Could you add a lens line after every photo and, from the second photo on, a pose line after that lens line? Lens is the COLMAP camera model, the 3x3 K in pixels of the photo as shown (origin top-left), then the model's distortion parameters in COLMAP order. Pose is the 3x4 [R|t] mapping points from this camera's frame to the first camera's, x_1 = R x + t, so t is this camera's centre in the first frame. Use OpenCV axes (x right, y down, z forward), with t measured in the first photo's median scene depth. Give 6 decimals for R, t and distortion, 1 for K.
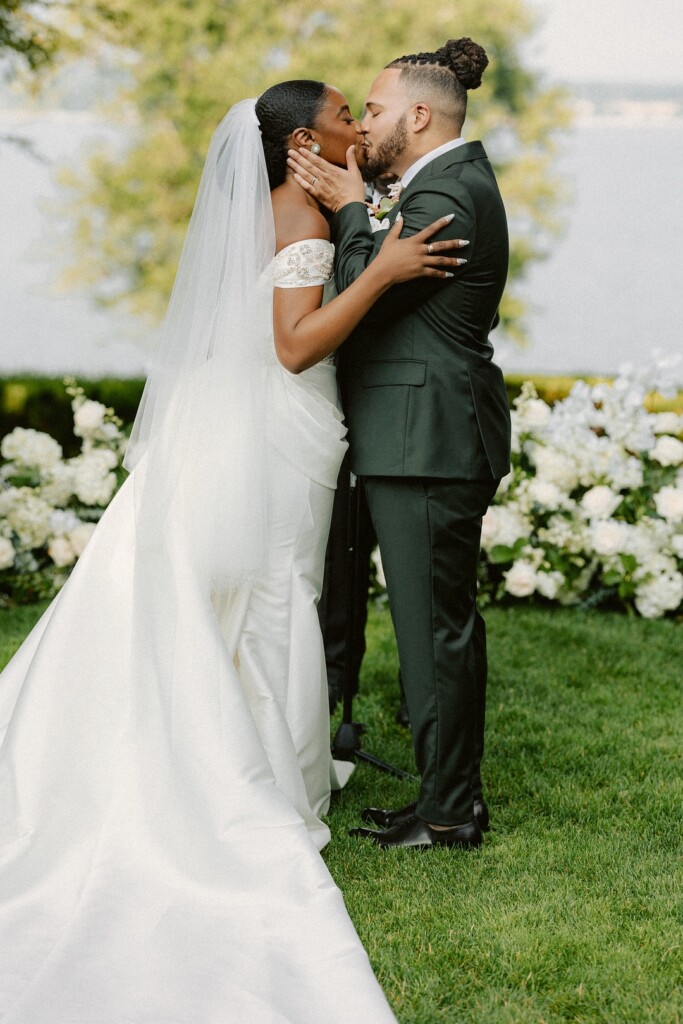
lens RADIAL K [[2458.8, 0, 342.4], [0, 2458.8, 518.4], [0, 0, 1]] dist [0.157021, 0.000000]
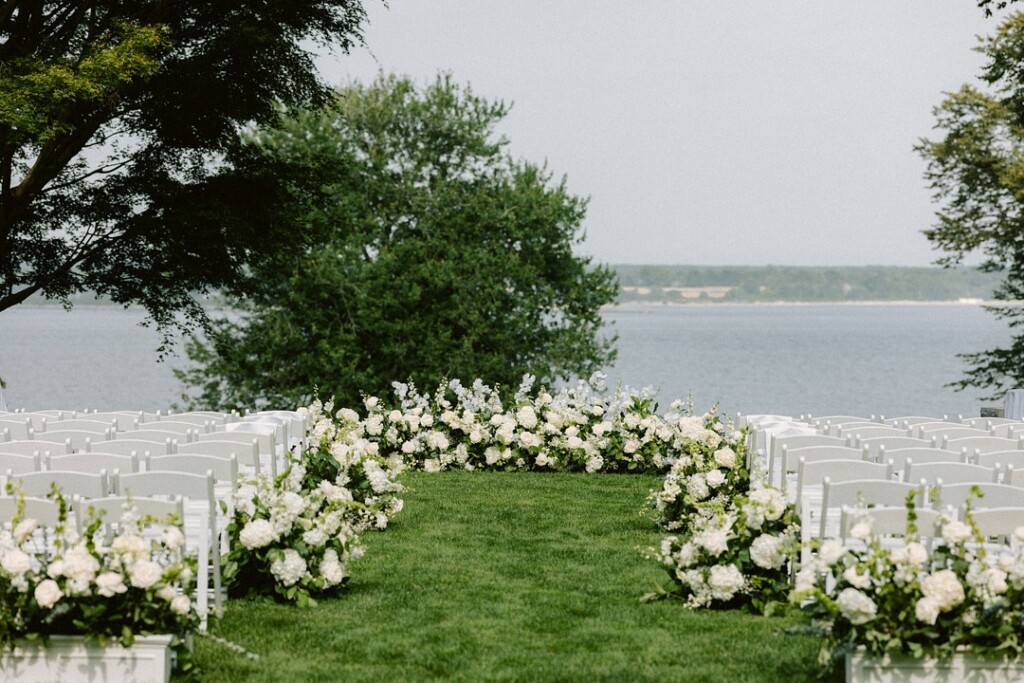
lens RADIAL K [[2458.8, 0, 511.7], [0, 2458.8, 341.1], [0, 0, 1]] dist [0.157021, 0.000000]
pose [[0.999126, -0.014478, 0.039201, -0.057922], [0.019971, 0.989435, -0.143596, 0.270639], [-0.036708, 0.144254, 0.988860, -1.567530]]
